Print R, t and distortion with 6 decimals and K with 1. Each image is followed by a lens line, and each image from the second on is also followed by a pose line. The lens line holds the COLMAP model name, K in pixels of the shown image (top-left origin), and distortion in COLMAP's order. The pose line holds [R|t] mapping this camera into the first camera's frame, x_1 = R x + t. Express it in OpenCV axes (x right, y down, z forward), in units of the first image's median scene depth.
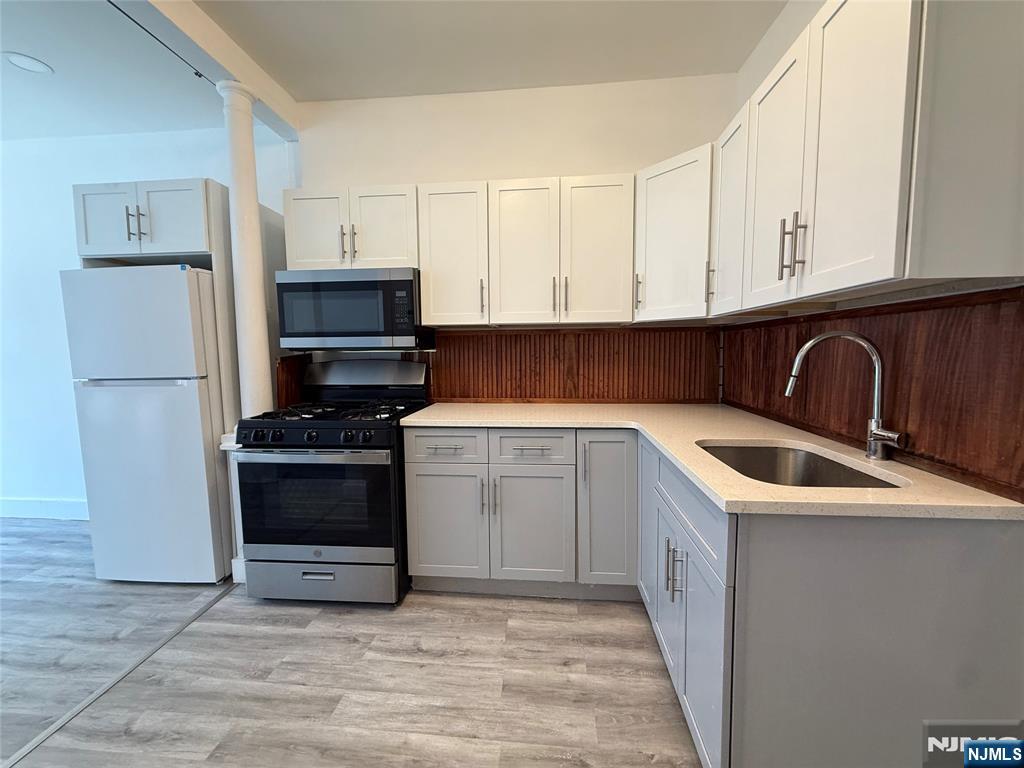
lens RADIAL K [[407.6, 0, 514.7], [0, 407.6, 381.4], [0, 0, 1]] dist [0.002019, -0.000122]
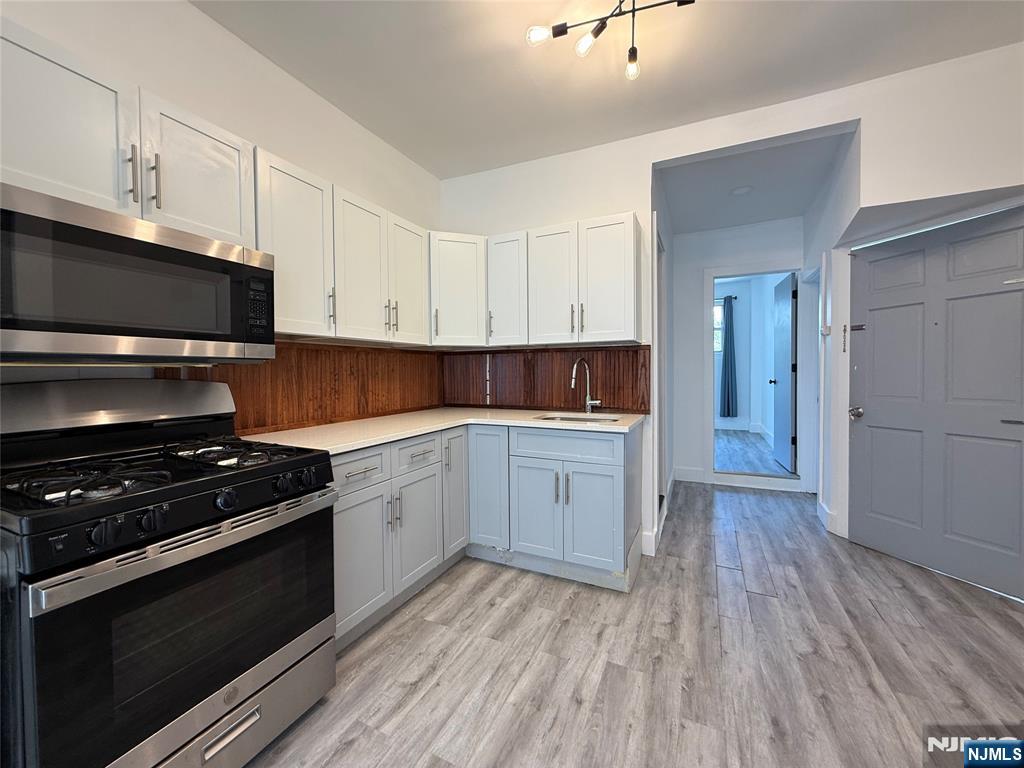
lens RADIAL K [[407.6, 0, 509.9], [0, 407.6, 380.2], [0, 0, 1]] dist [0.002019, -0.000122]
pose [[0.345650, -0.014759, 0.938247, -0.950564], [0.079232, 0.996765, -0.013510, -0.000237], [-0.935013, 0.079008, 0.345701, 0.393101]]
